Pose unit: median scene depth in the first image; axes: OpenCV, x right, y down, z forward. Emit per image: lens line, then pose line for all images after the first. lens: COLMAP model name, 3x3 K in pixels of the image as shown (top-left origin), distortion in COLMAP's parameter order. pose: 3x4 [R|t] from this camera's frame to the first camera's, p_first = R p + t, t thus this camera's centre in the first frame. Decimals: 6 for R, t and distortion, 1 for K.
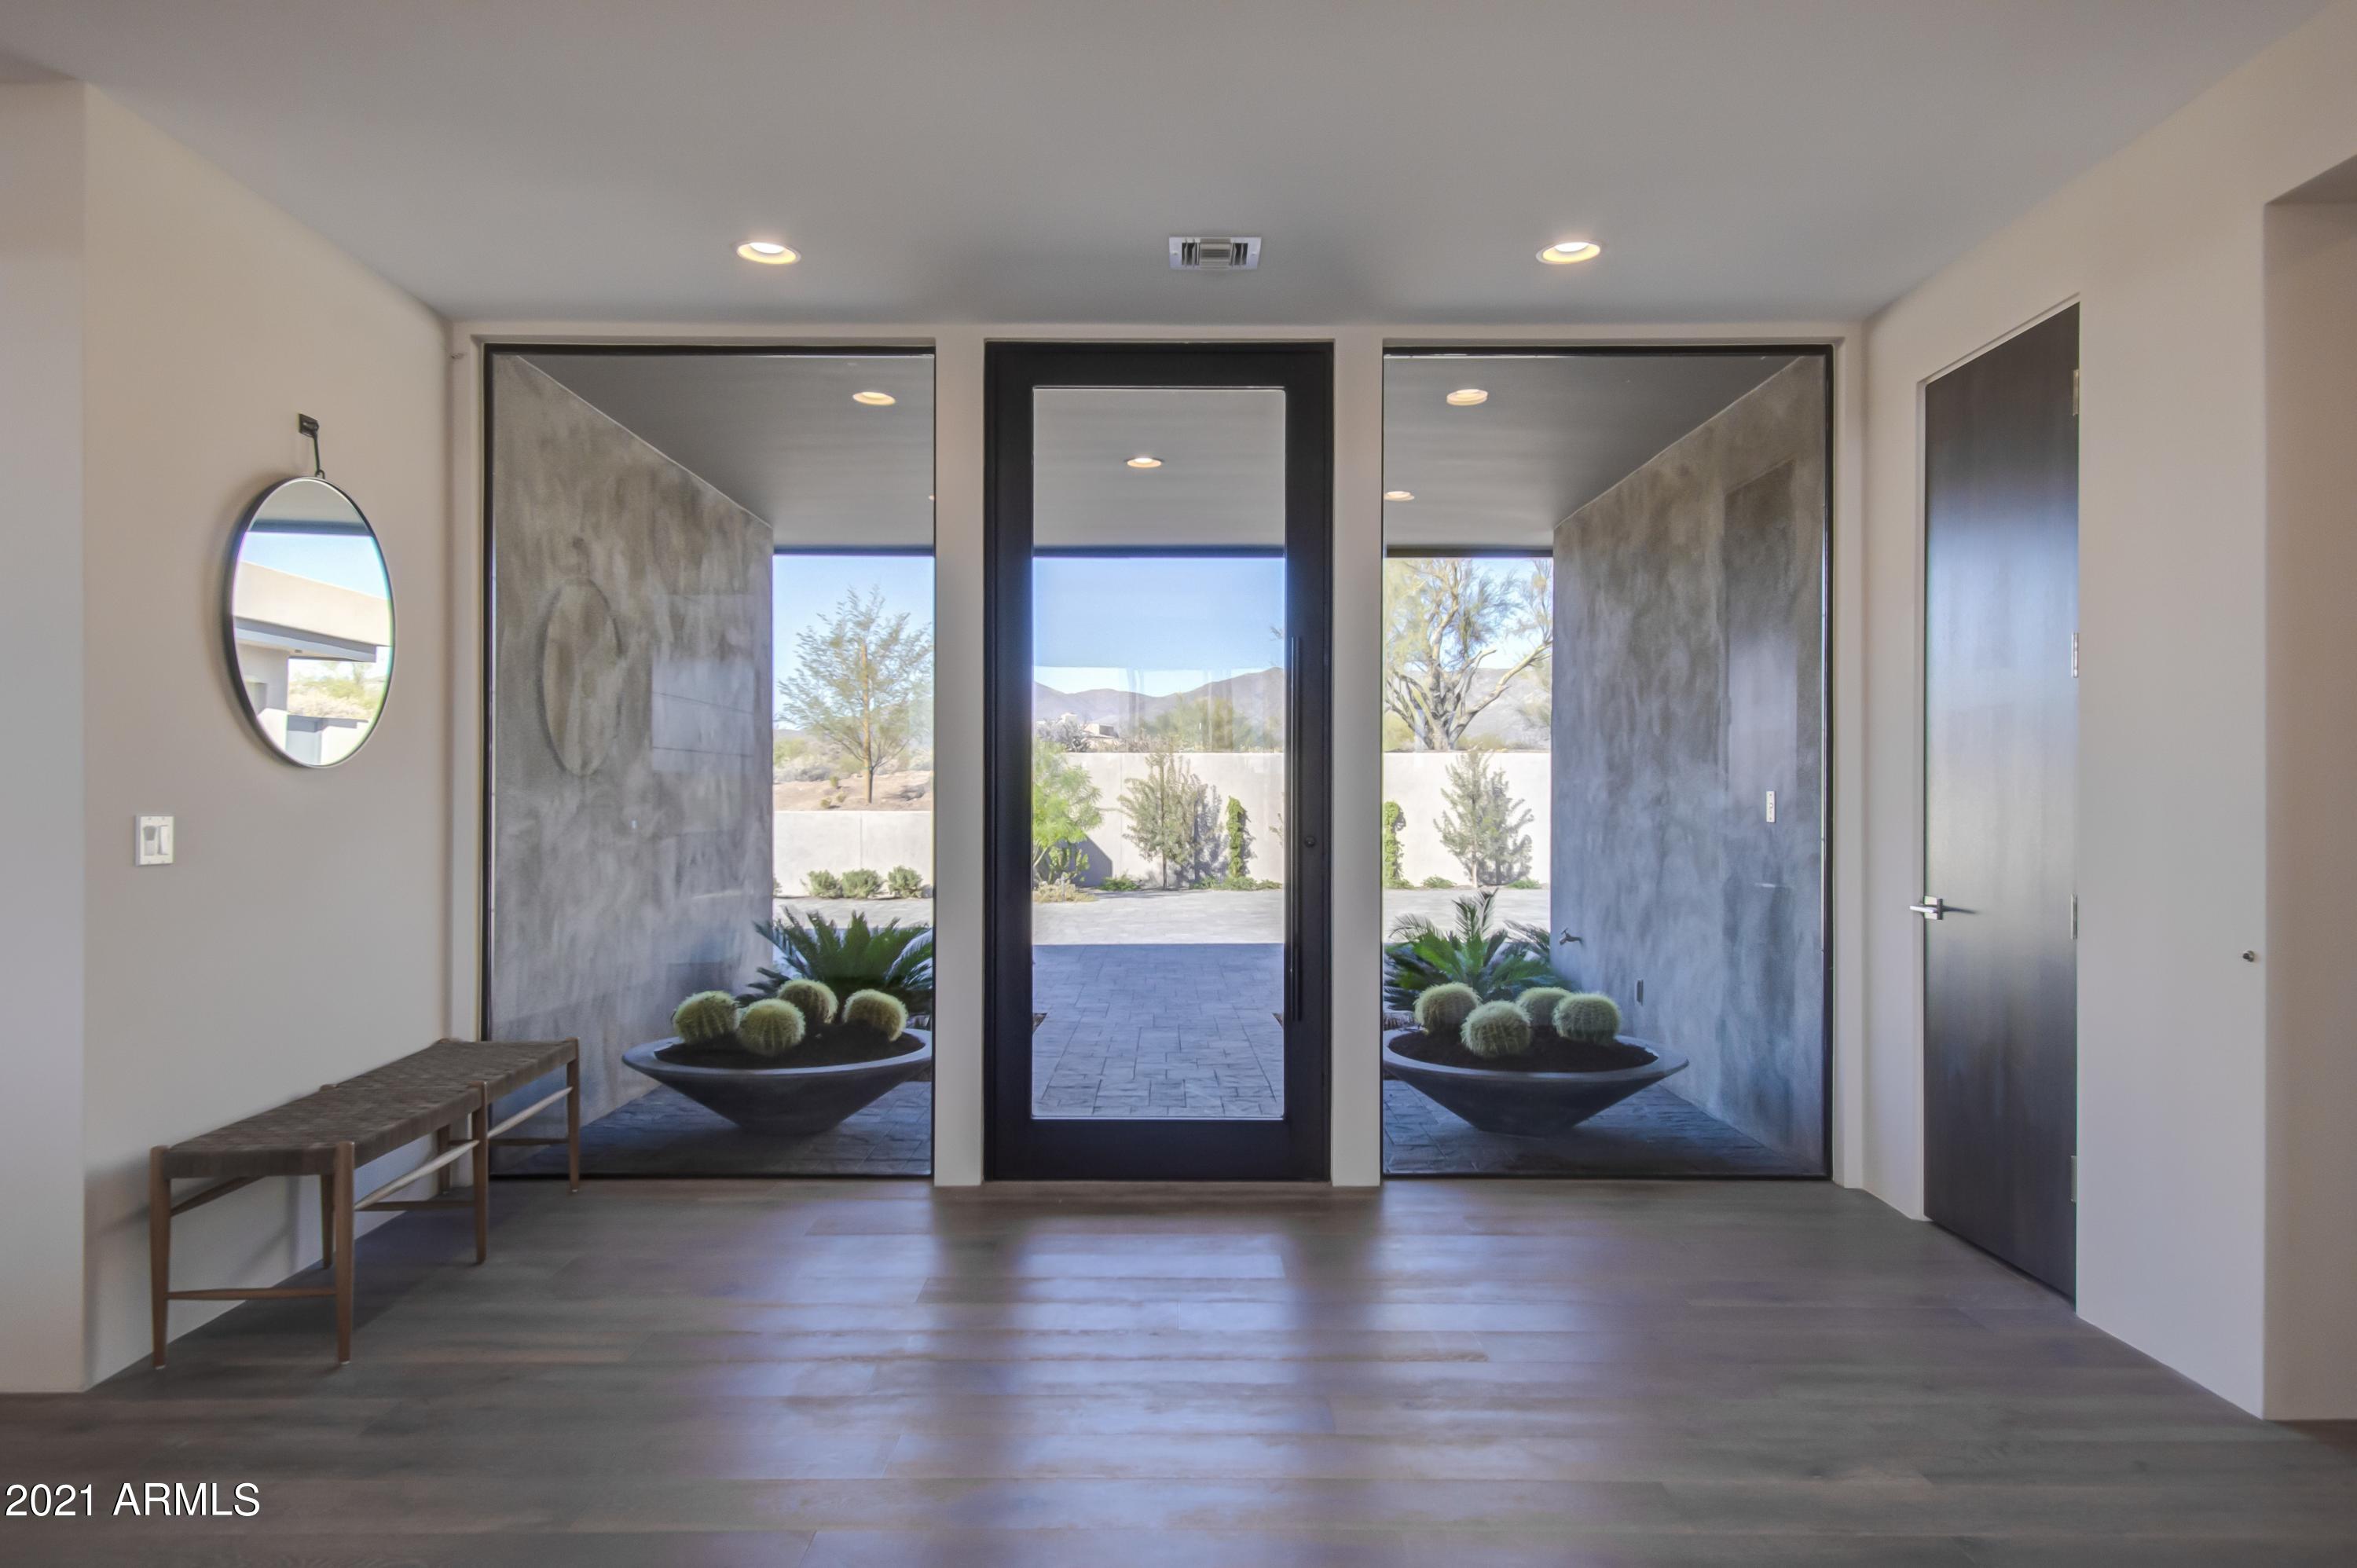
lens RADIAL K [[1472.9, 0, 1159.5], [0, 1472.9, 794.1], [0, 0, 1]] dist [-0.003547, 0.001932]
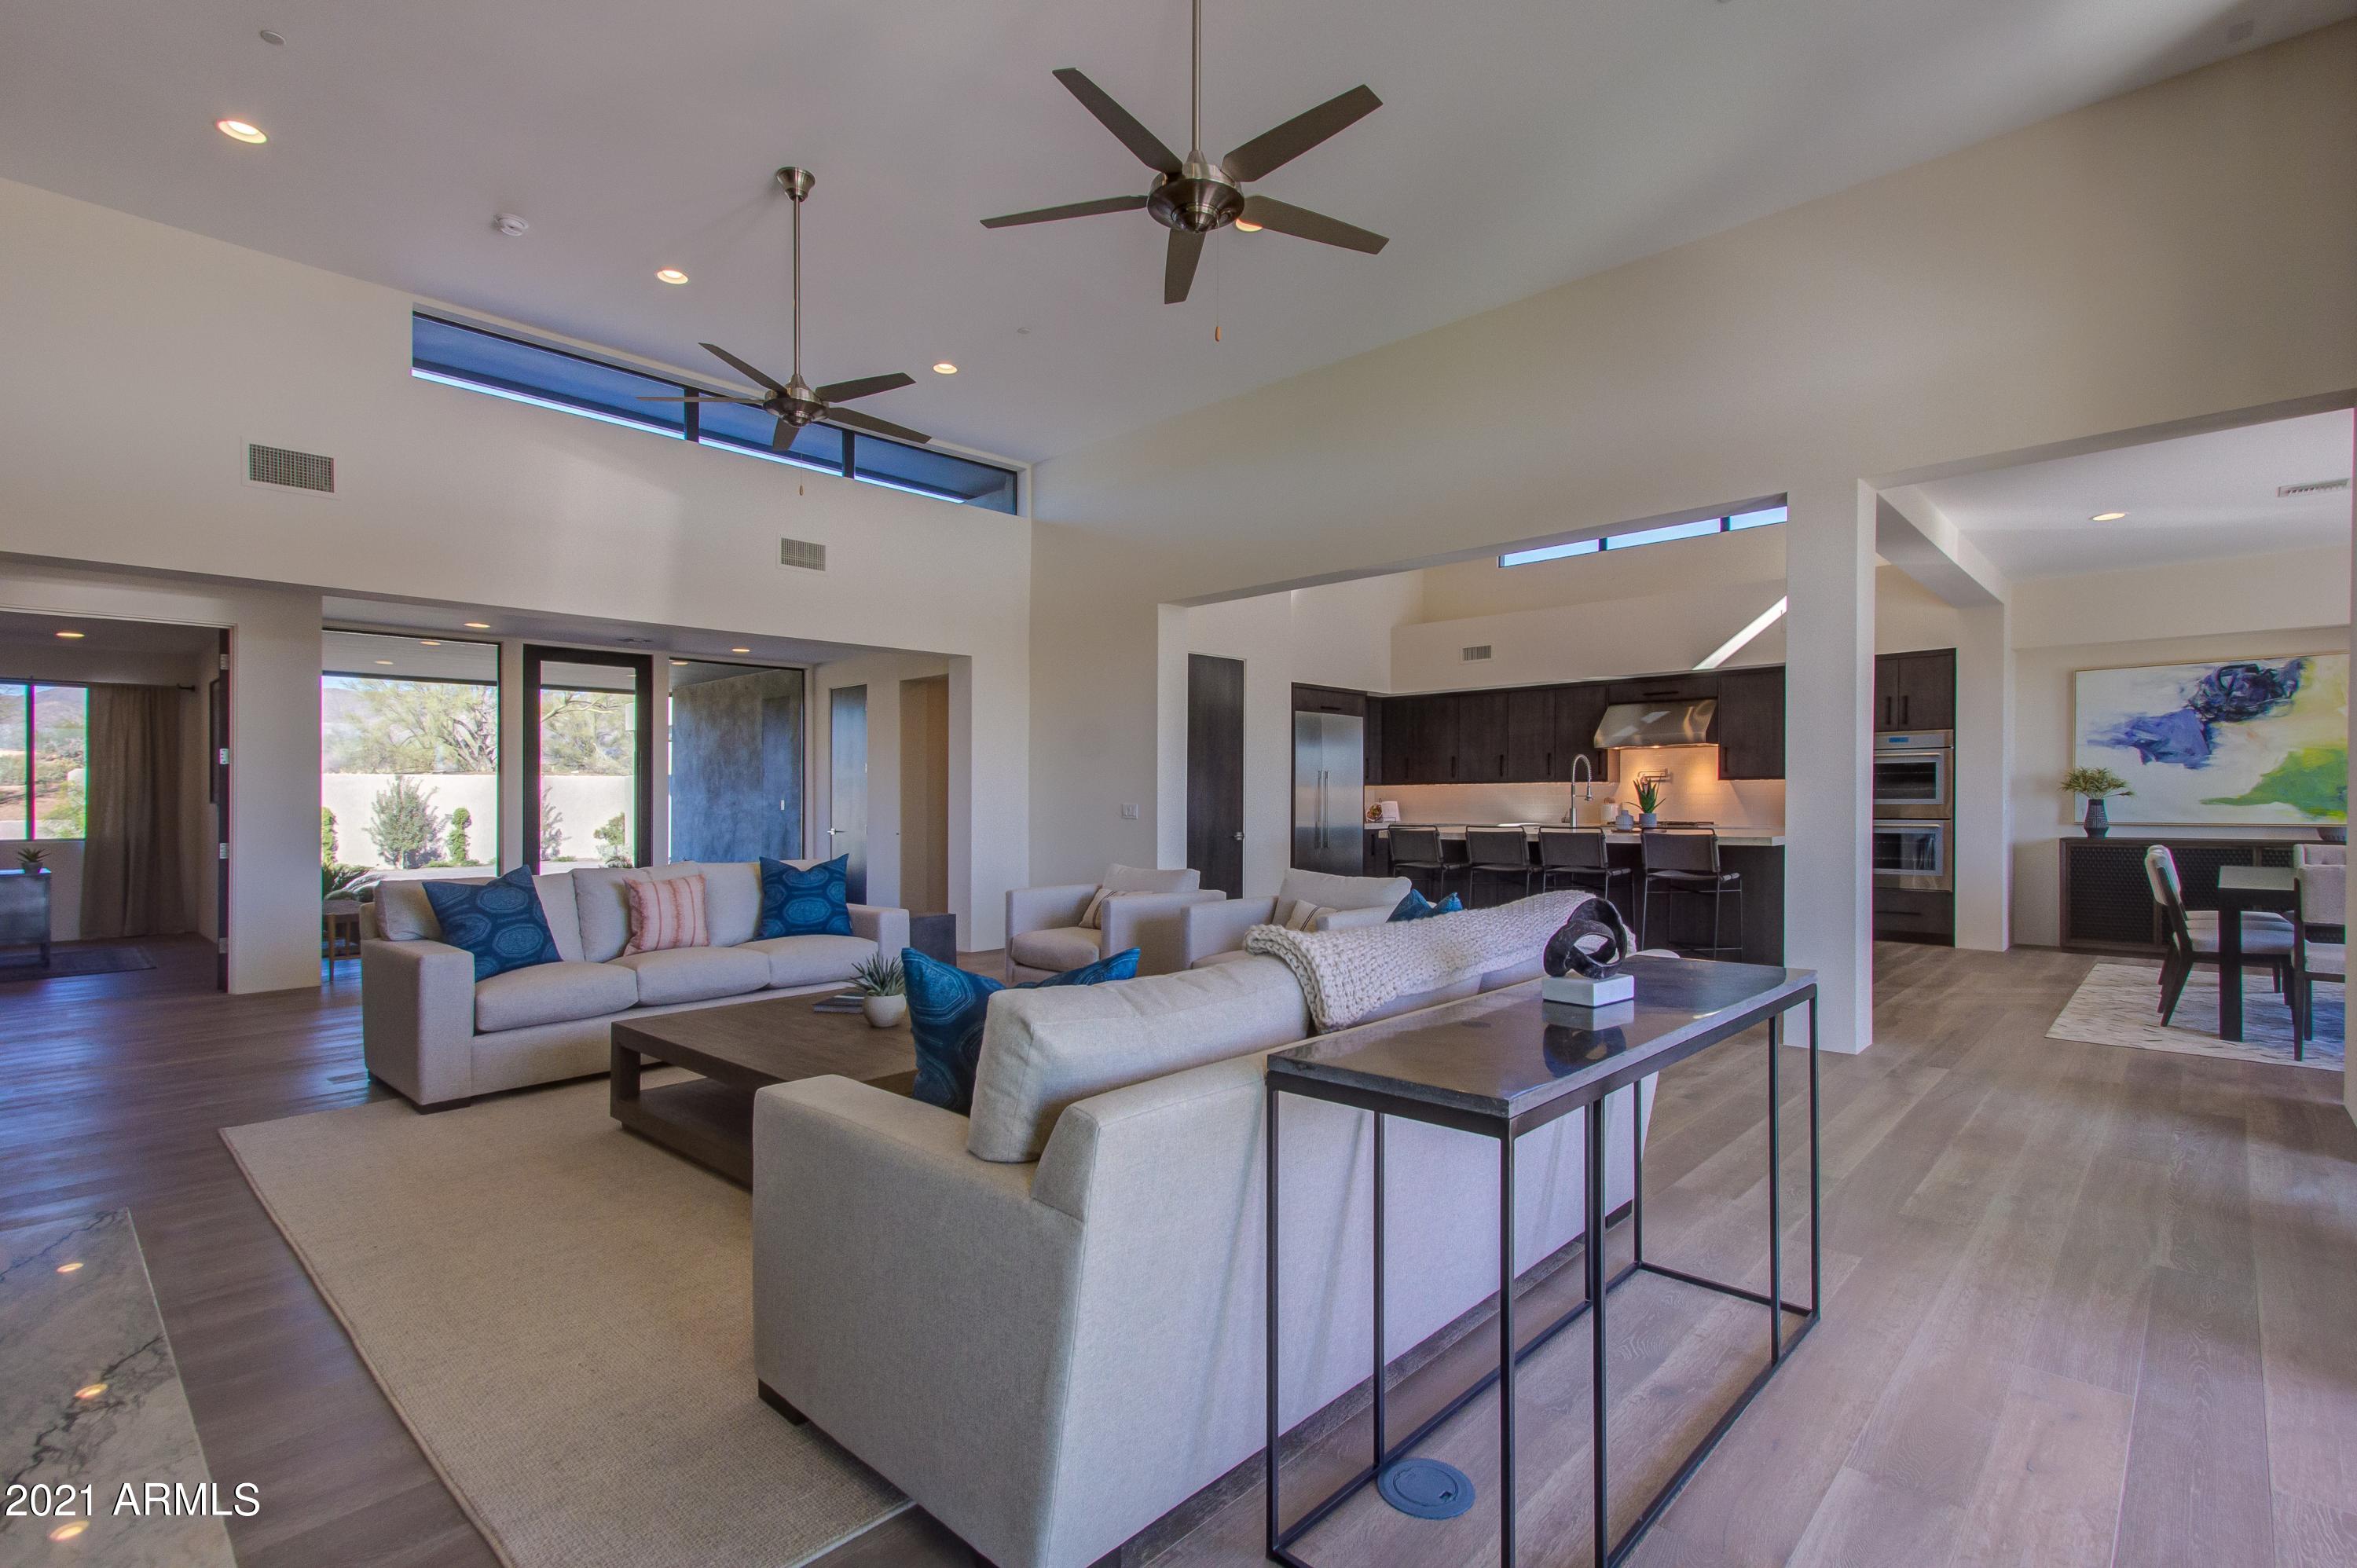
lens RADIAL K [[1107.5, 0, 1227.2], [0, 1107.5, 809.7], [0, 0, 1]] dist [0.003590, 0.002216]
pose [[0.656956, -0.012677, 0.753823, -0.629264], [0.006851, 0.999918, 0.010845, -0.000739], [-0.753898, -0.001960, 0.656989, -1.070190]]
